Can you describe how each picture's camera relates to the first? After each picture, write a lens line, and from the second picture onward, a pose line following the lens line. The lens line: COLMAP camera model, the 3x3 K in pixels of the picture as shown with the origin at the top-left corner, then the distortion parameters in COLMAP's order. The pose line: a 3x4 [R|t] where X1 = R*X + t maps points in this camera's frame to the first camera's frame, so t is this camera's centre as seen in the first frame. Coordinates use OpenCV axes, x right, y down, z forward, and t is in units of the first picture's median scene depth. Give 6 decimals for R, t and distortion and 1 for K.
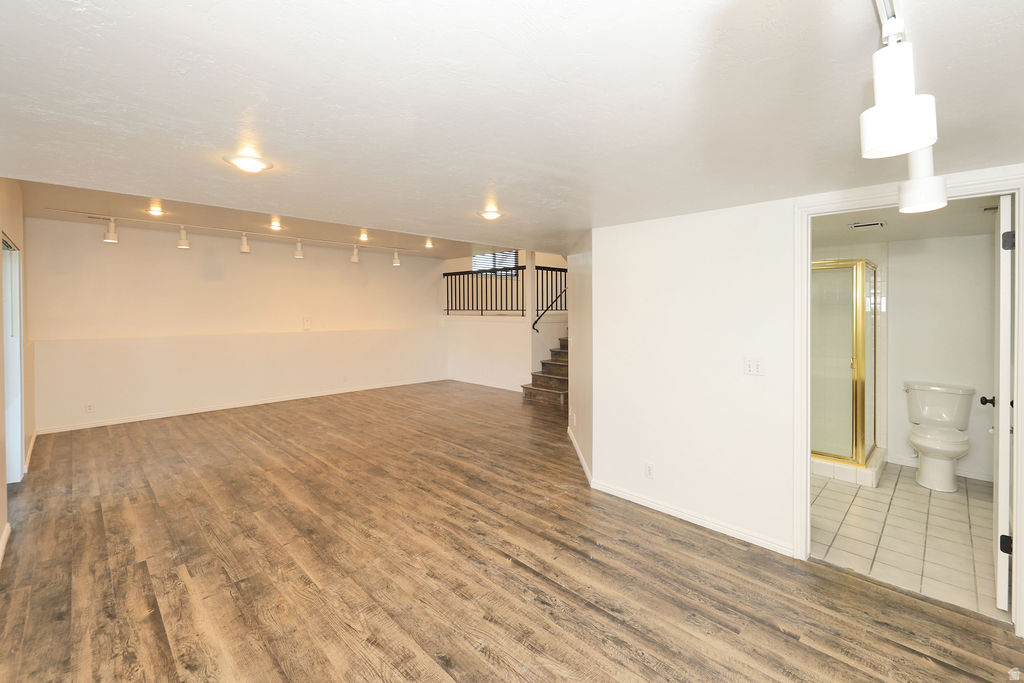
lens RADIAL K [[440.4, 0, 514.9], [0, 440.4, 316.8], [0, 0, 1]] dist [-0.000126, 0.000136]
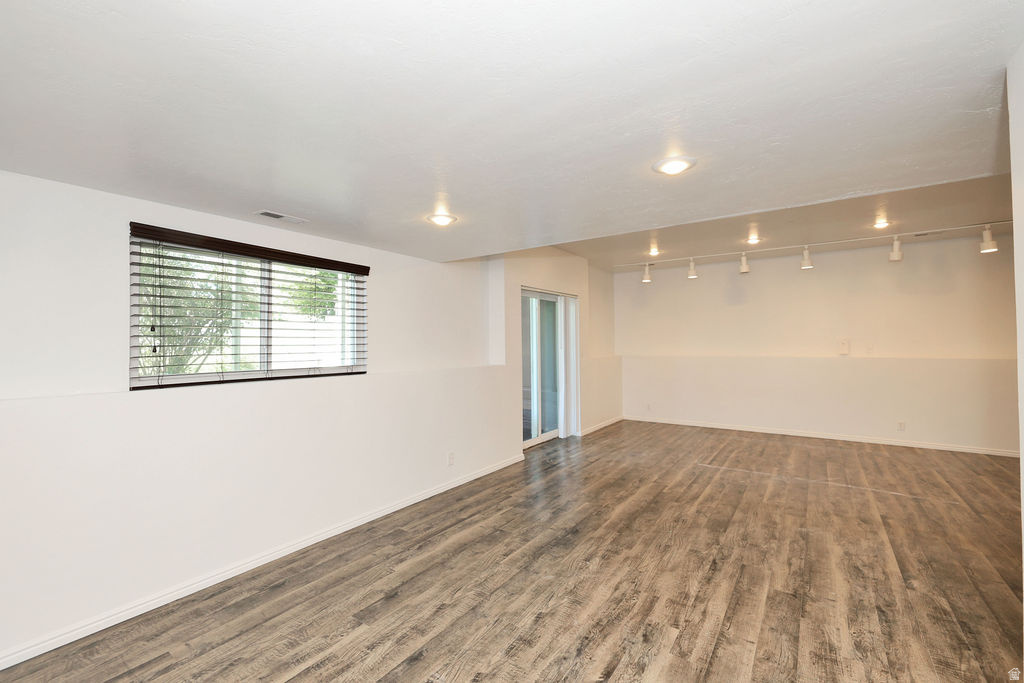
lens RADIAL K [[430.6, 0, 512.0], [0, 430.6, 341.5], [0, 0, 1]] dist [-0.000254, -0.000151]
pose [[0.166749, -0.005874, -0.985982, 0.533238], [-0.005812, 0.999959, -0.006940, 0.022702], [0.985982, 0.006888, 0.166708, 0.626129]]
